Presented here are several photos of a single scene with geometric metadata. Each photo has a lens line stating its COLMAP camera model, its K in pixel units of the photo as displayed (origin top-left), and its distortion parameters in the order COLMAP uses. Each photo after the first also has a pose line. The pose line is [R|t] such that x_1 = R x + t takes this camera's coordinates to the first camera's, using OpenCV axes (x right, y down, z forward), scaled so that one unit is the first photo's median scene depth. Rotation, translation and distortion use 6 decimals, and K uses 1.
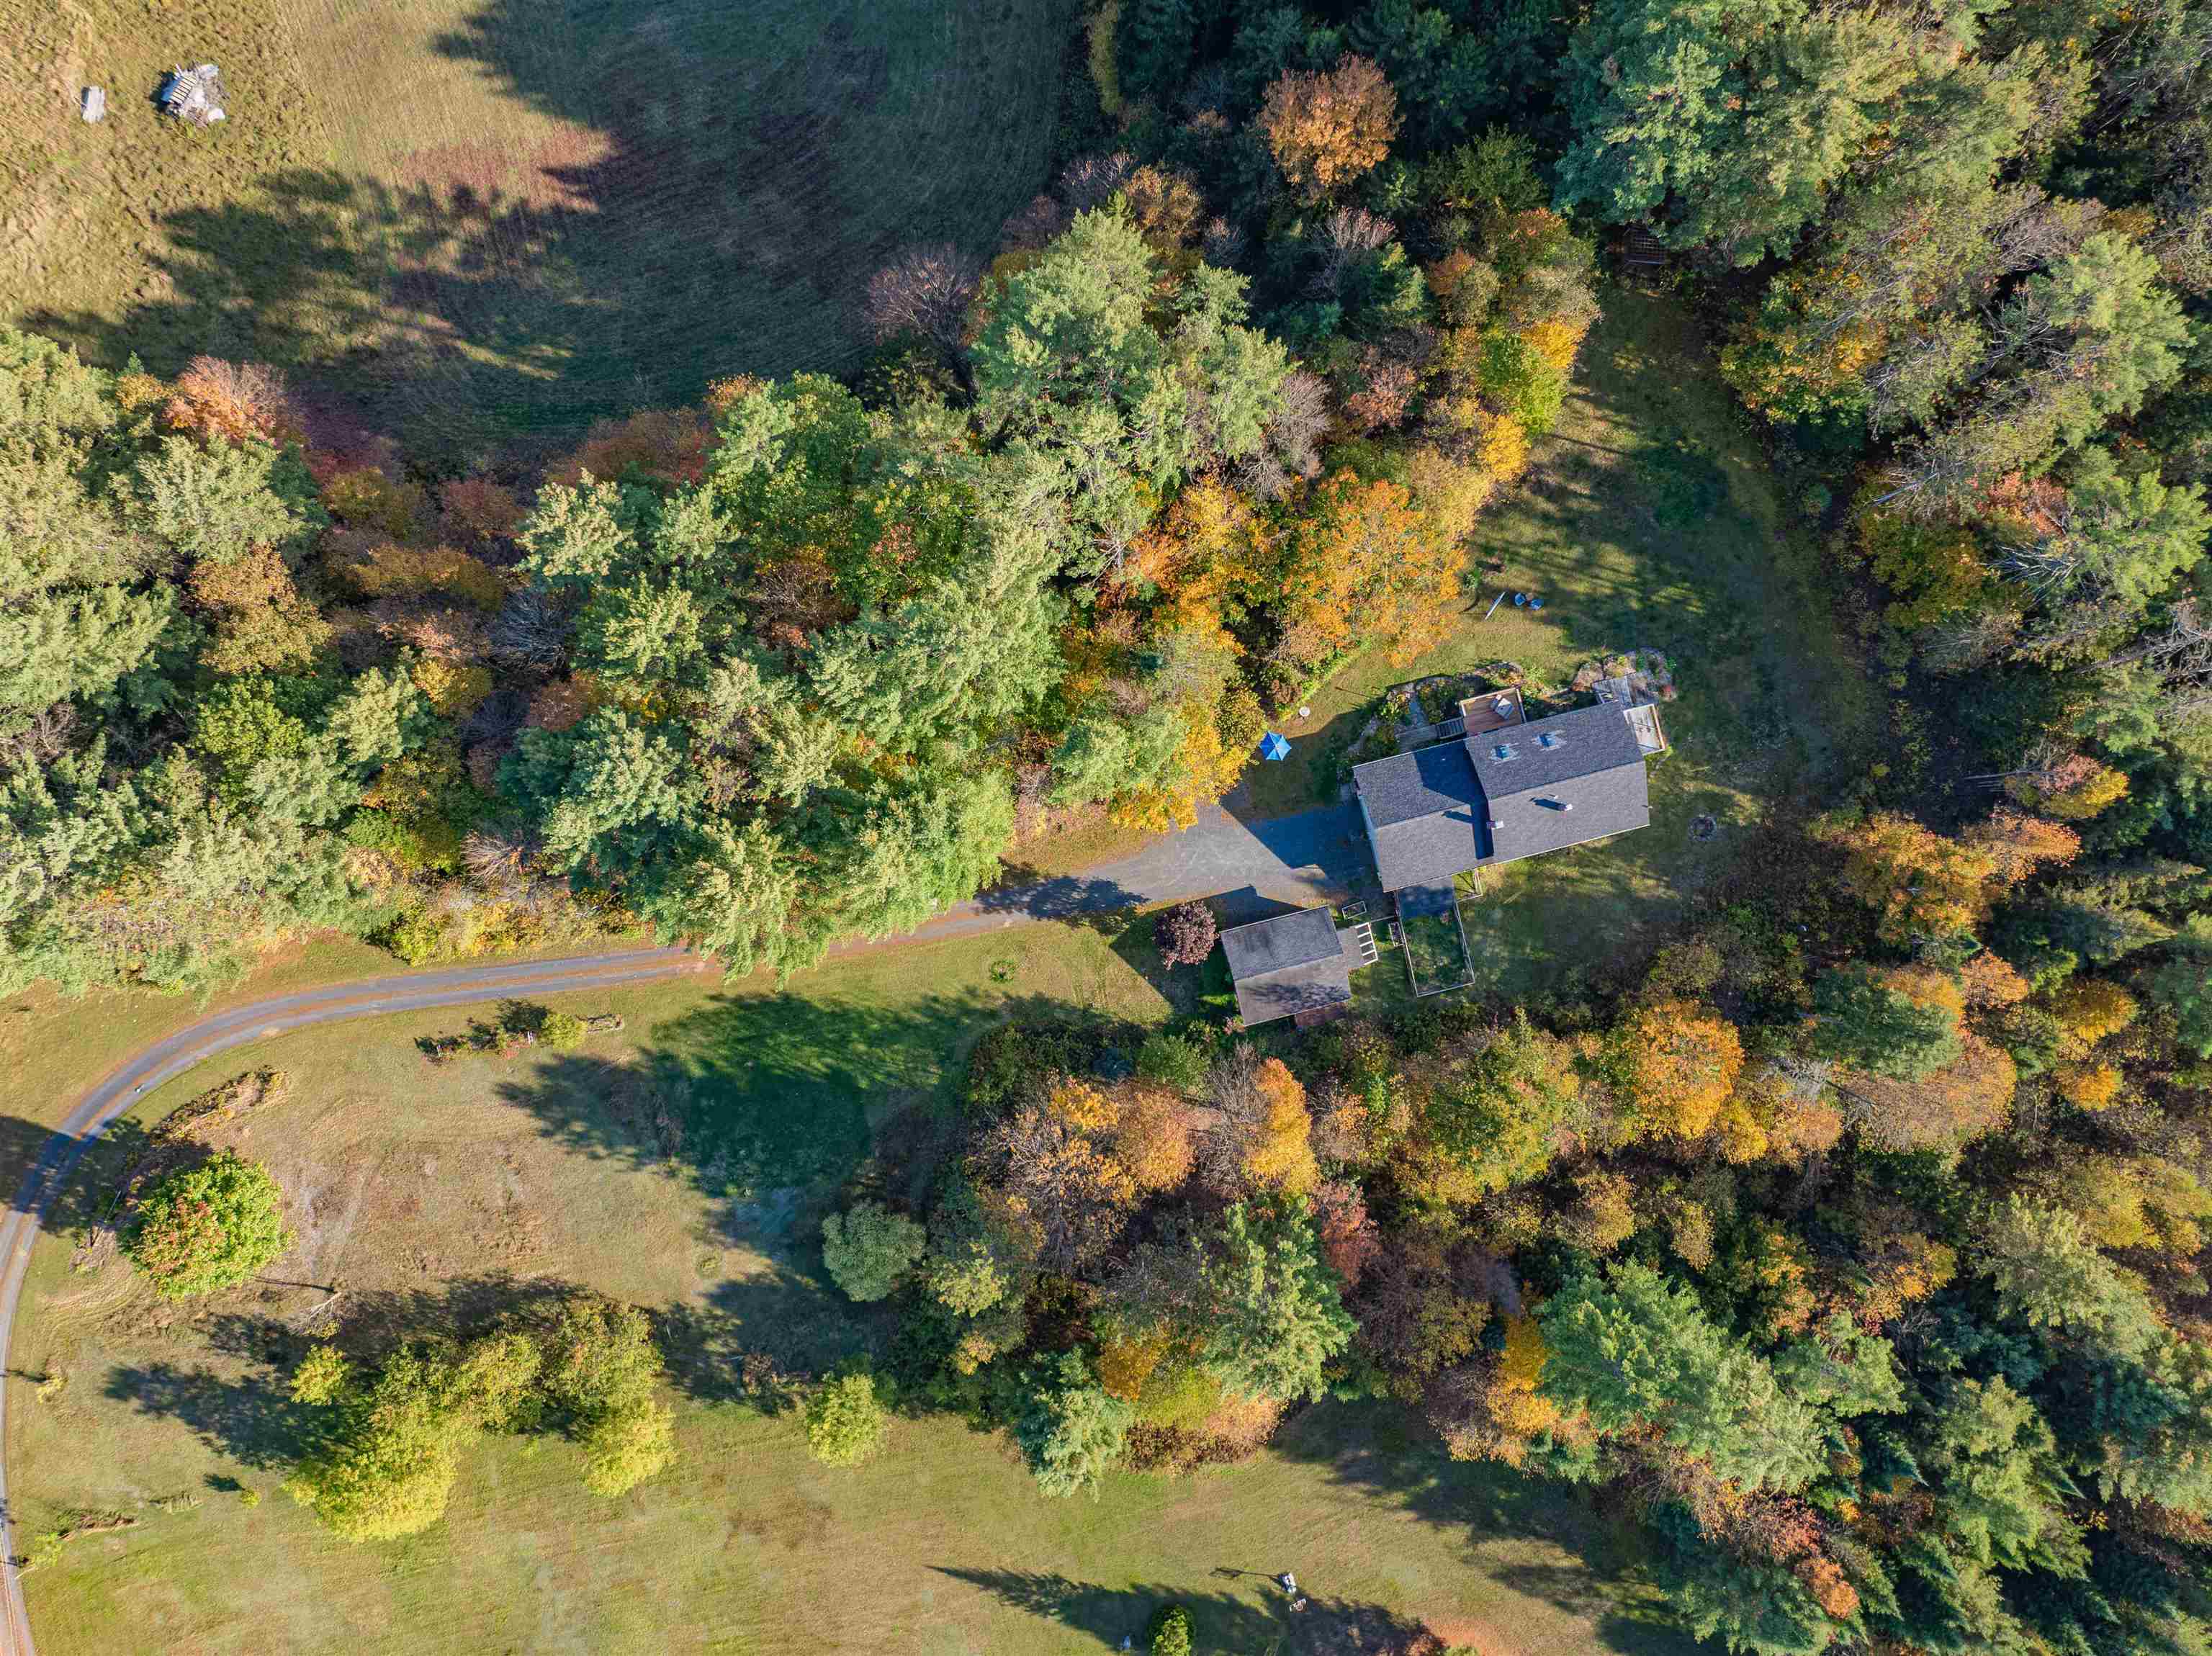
lens RADIAL K [[1556.0, 0, 1108.9], [0, 1556.0, 827.4], [0, 0, 1]] dist [-0.046748, 0.019909]
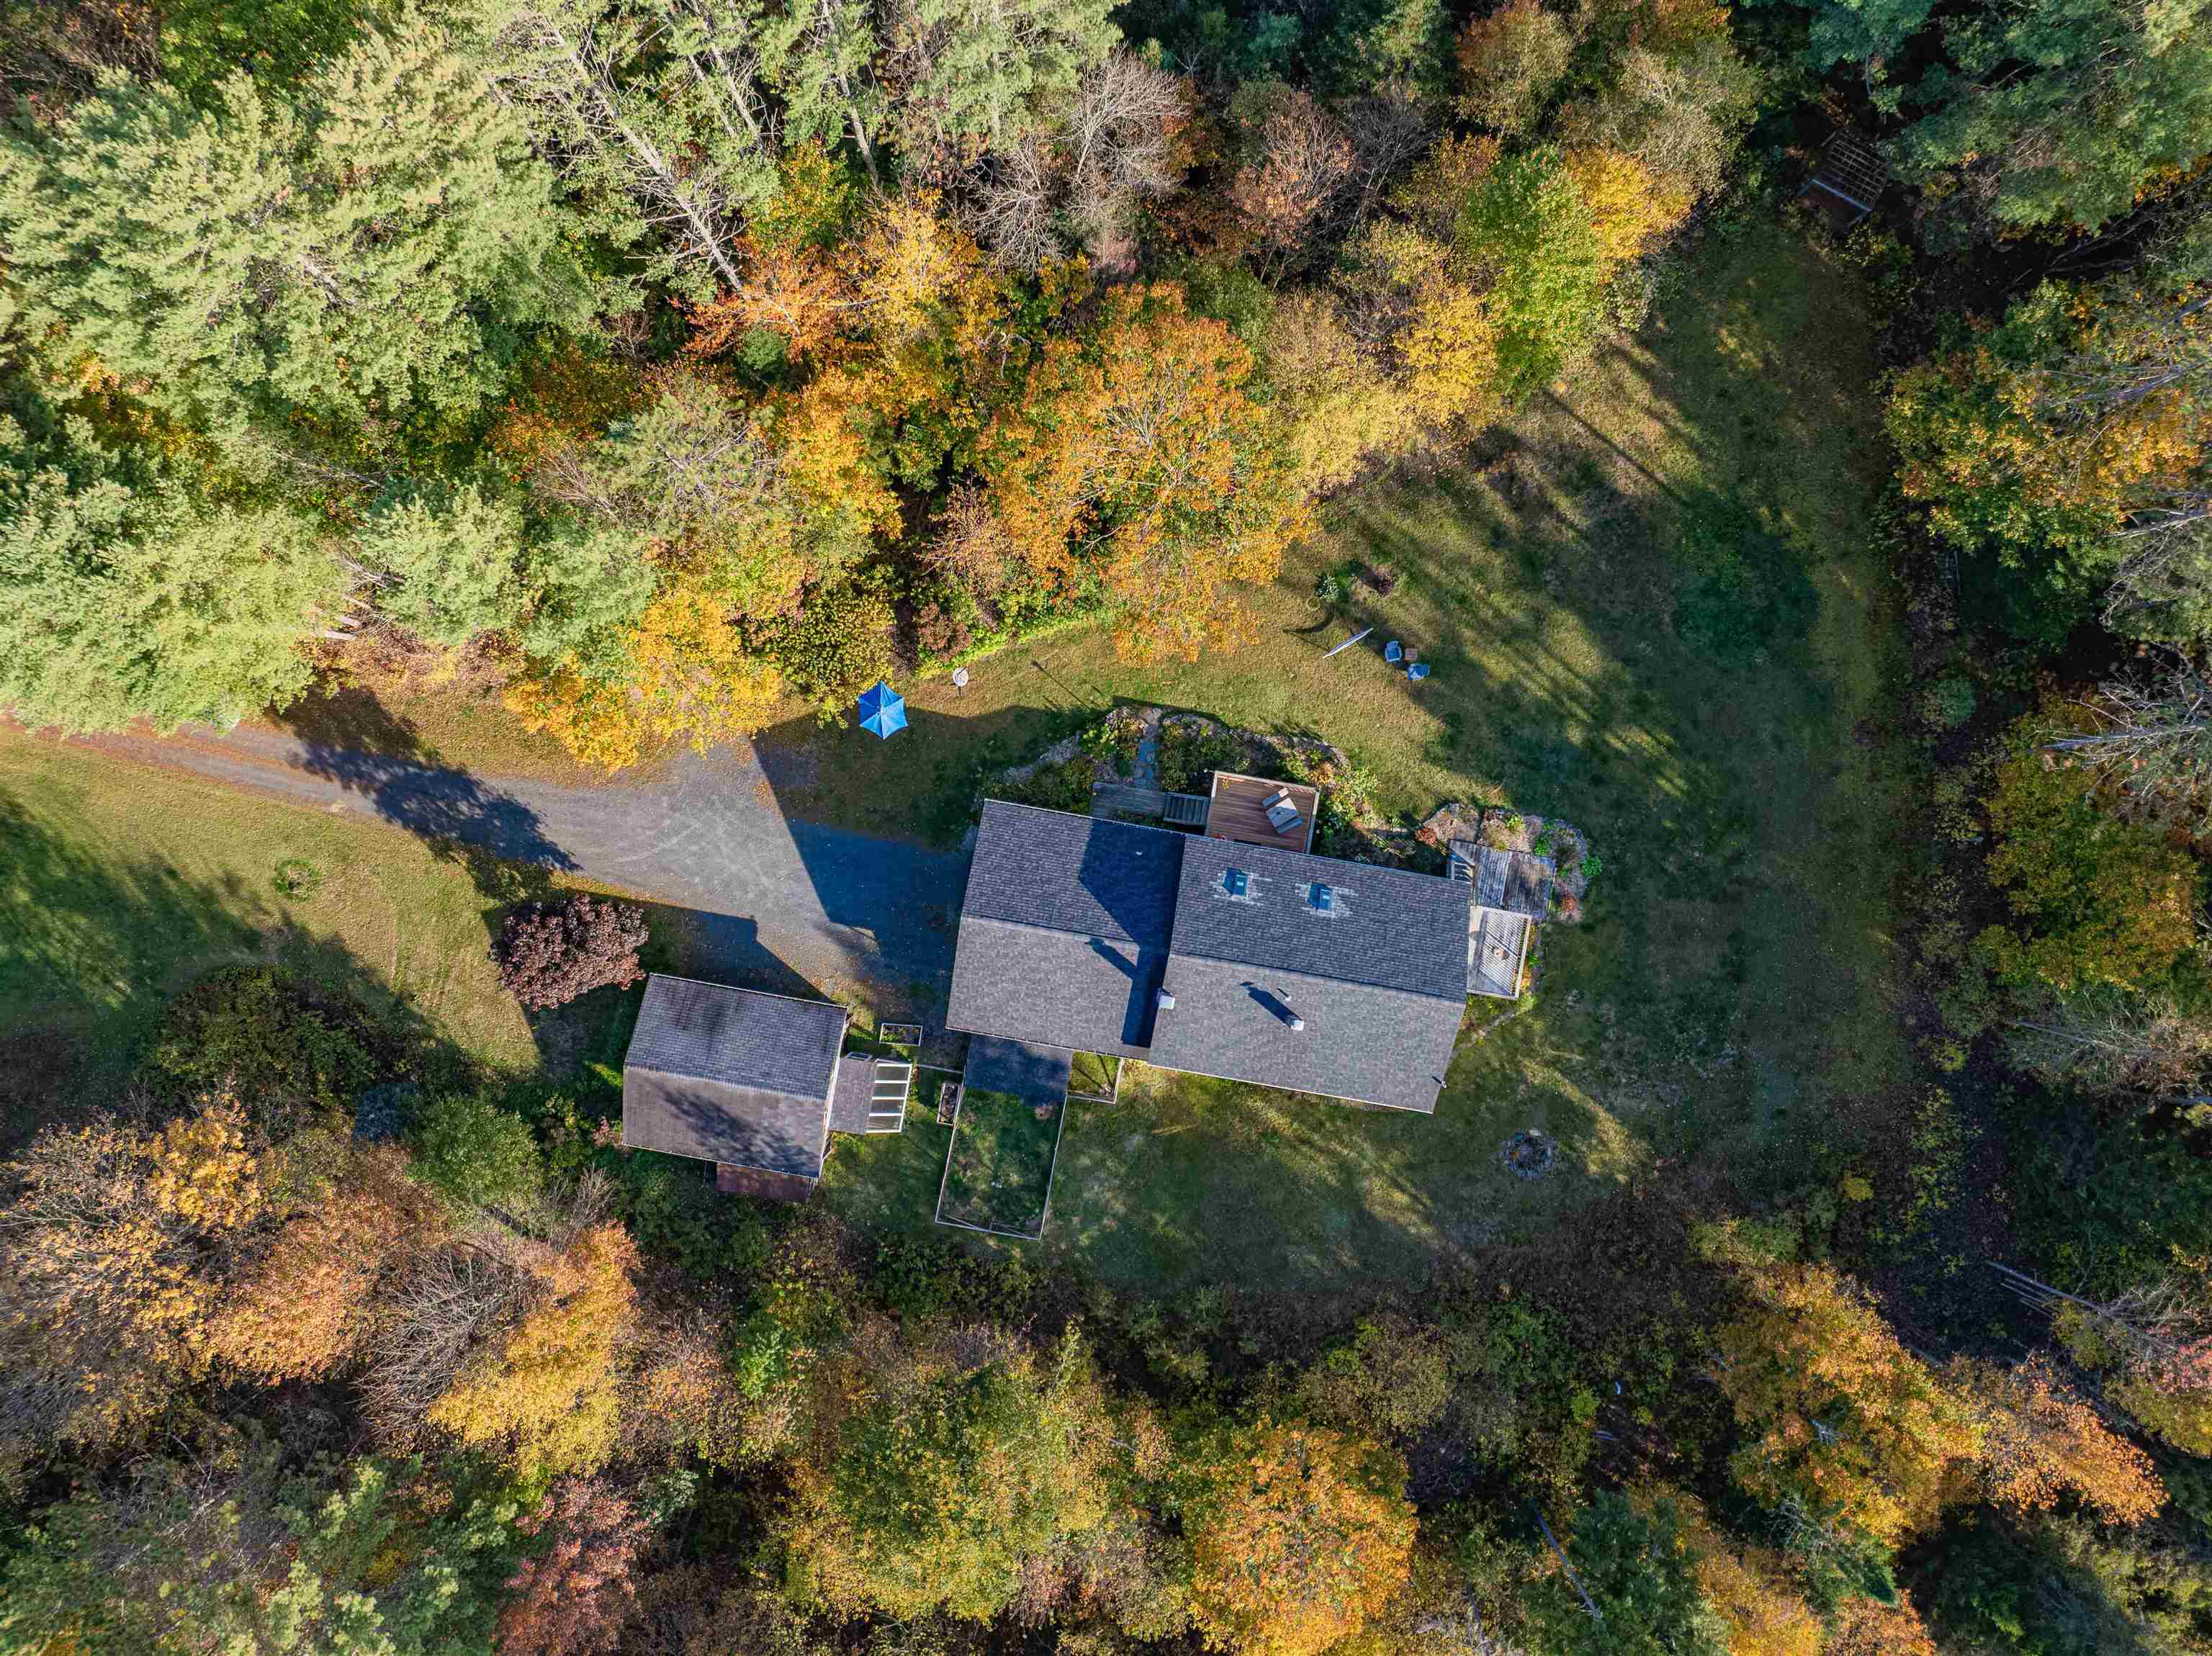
lens RADIAL K [[1556.0, 0, 1106.7], [0, 1556.0, 815.6], [0, 0, 1]] dist [-0.046748, 0.019909]
pose [[0.913242, 0.407385, -0.005077, 0.200266], [-0.407404, 0.913242, -0.003288, -0.048631], [0.003298, 0.005071, 0.999982, 0.441272]]
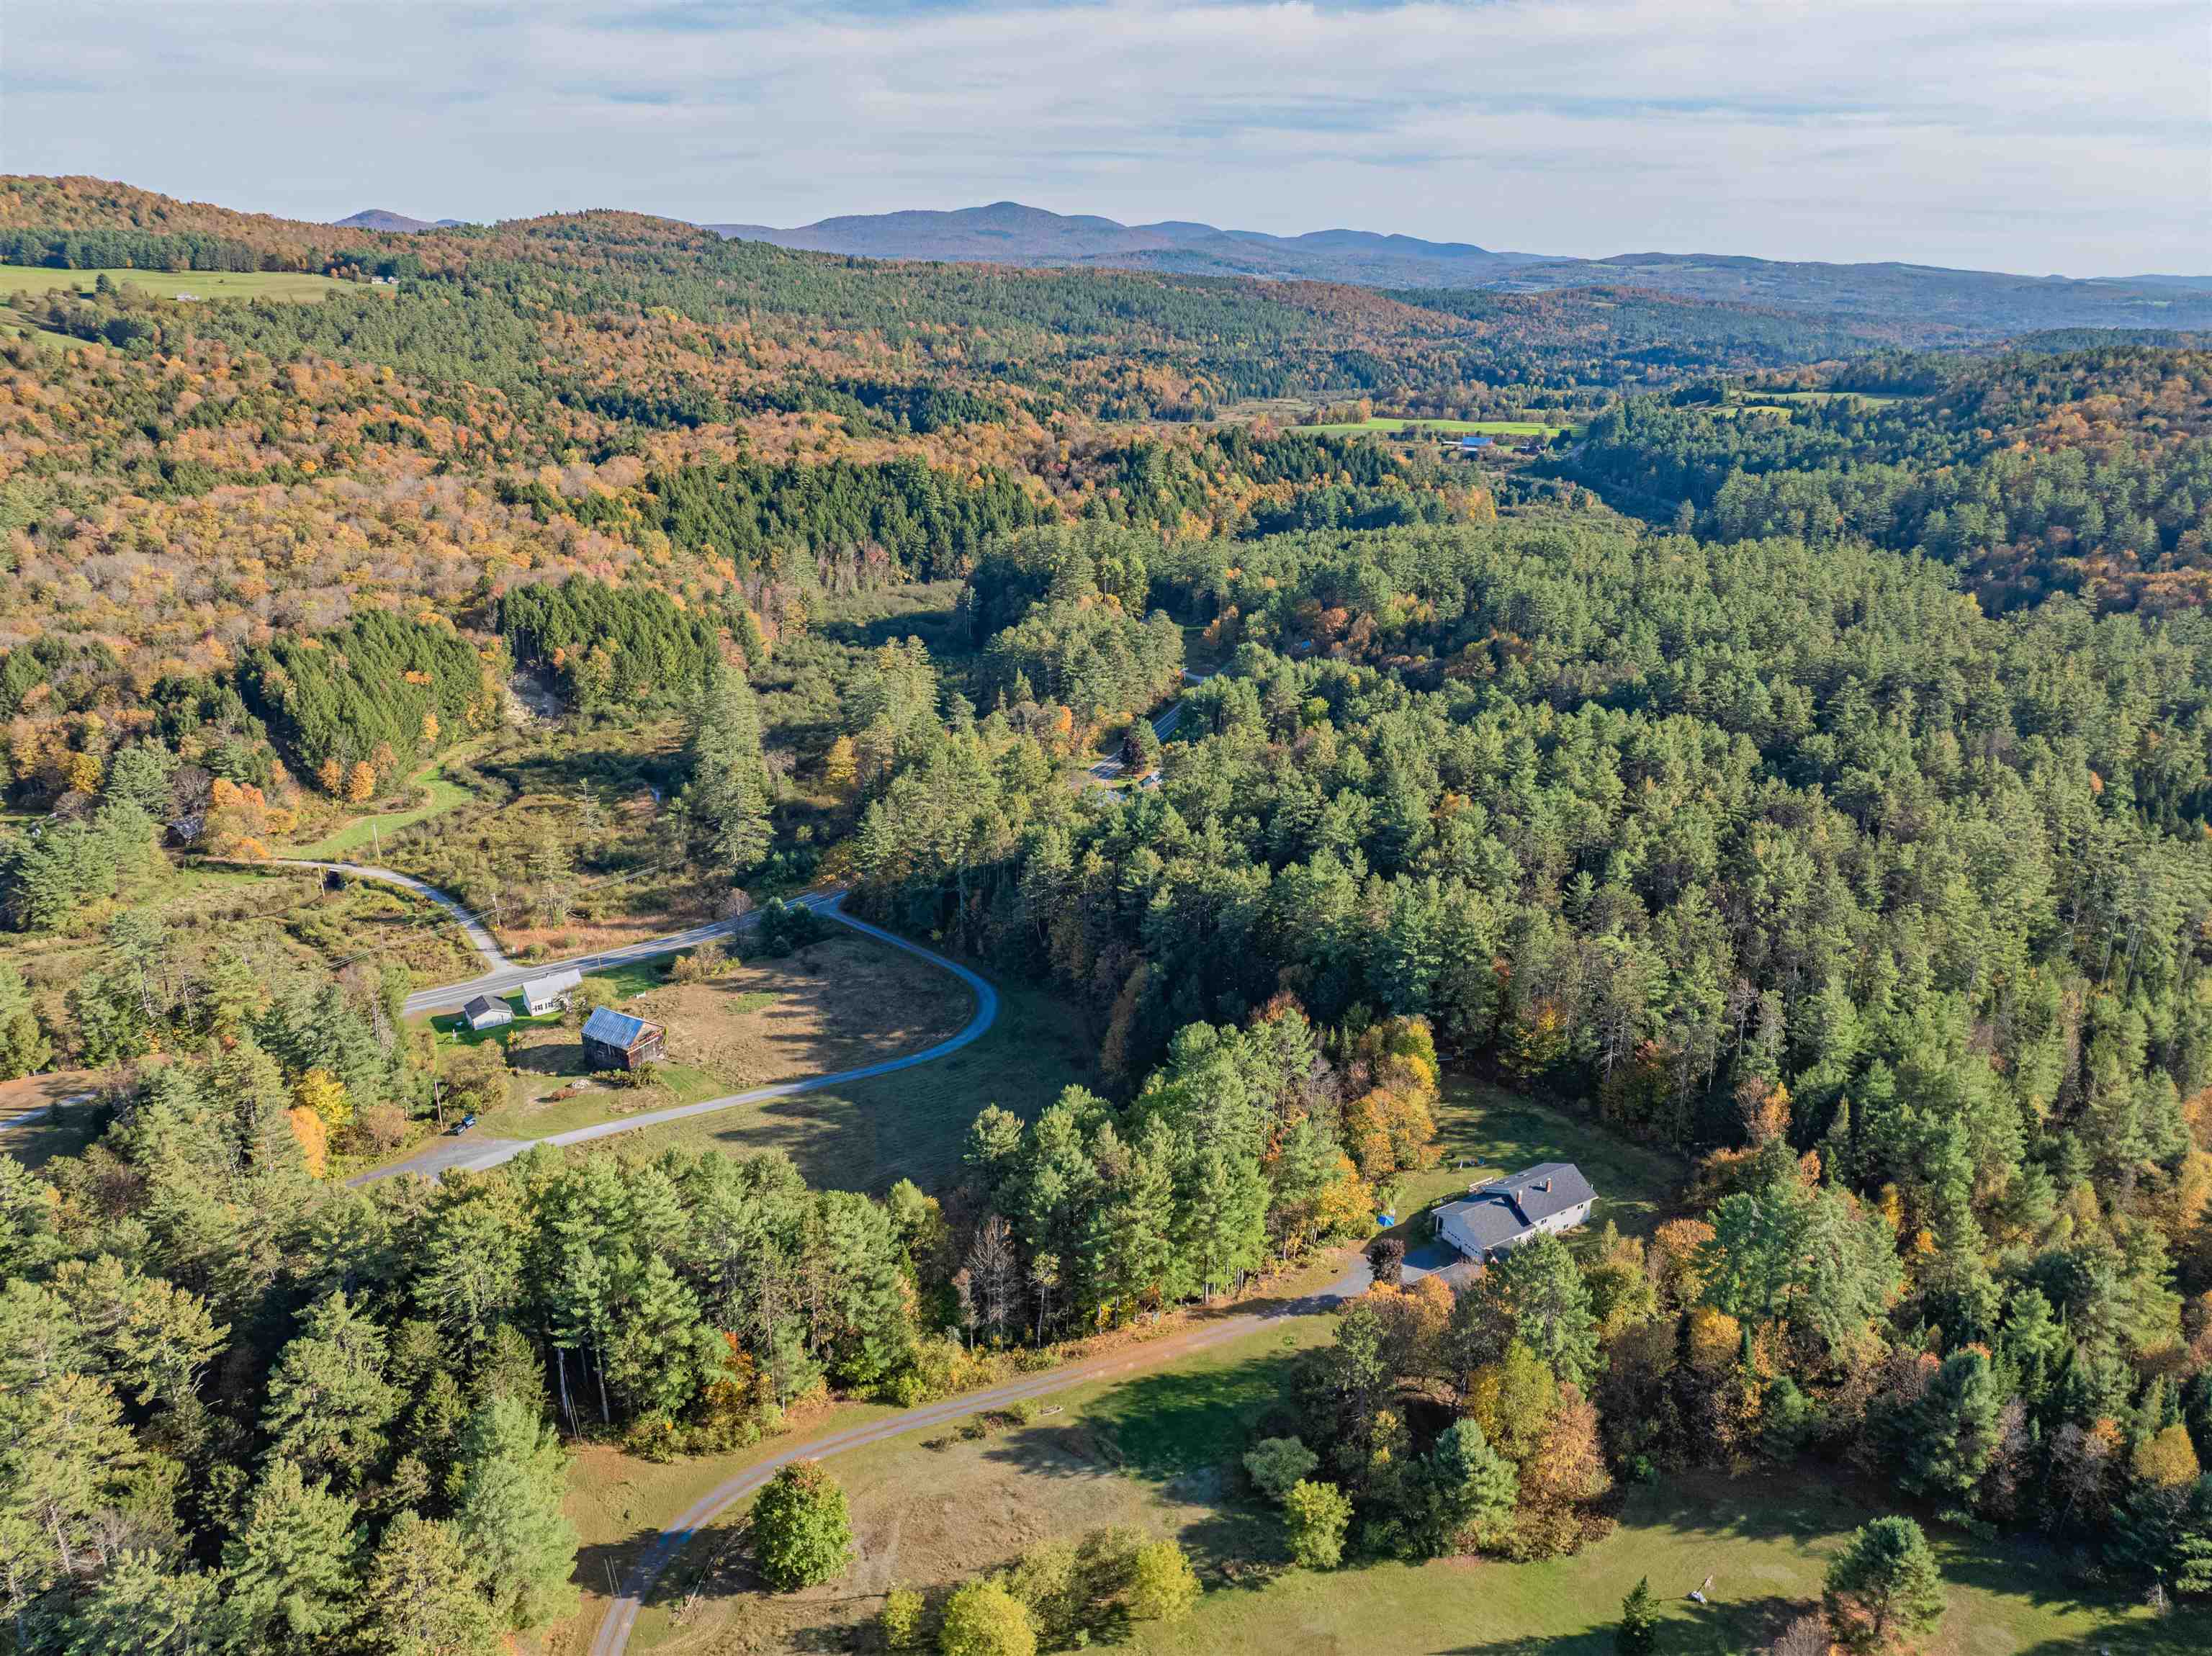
lens RADIAL K [[1556.0, 0, 1120.7], [0, 1556.0, 833.2], [0, 0, 1]] dist [-0.046748, 0.019909]
pose [[0.955851, -0.110654, 0.272221, -0.592666], [0.293601, 0.321365, -0.900290, 1.267087], [0.012139, 0.940468, 0.339666, 0.006865]]
